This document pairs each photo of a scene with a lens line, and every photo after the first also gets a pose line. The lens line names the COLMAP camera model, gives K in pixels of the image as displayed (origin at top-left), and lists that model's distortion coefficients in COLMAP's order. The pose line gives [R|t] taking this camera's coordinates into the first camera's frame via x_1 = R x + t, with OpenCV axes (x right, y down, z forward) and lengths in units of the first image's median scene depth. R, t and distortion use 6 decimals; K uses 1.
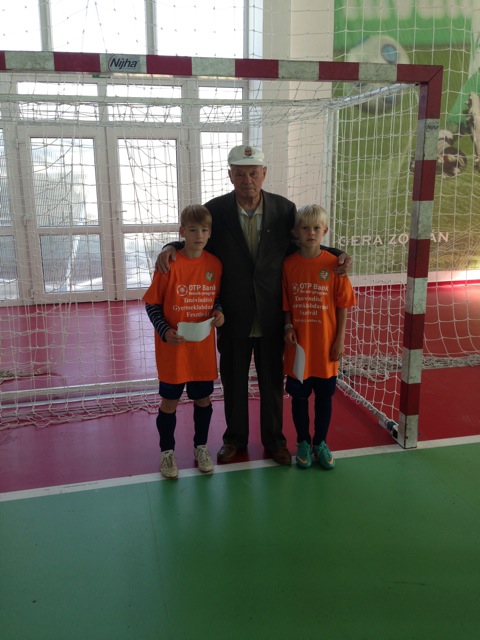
lens RADIAL K [[621.3, 0, 240.0], [0, 621.3, 320.0], [0, 0, 1]] dist [0.134888, 0.000654]
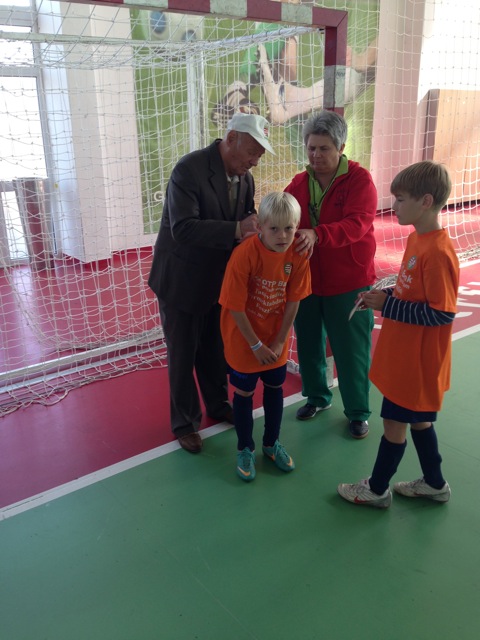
lens RADIAL K [[623.7, 0, 224.9], [0, 623.7, 322.6], [0, 0, 1]] dist [0.129393, -0.003171]
pose [[0.910479, -0.137324, 0.390089, -0.245144], [0.109109, 0.989603, 0.093710, -0.020970], [-0.398901, -0.042759, 0.915996, 0.098706]]
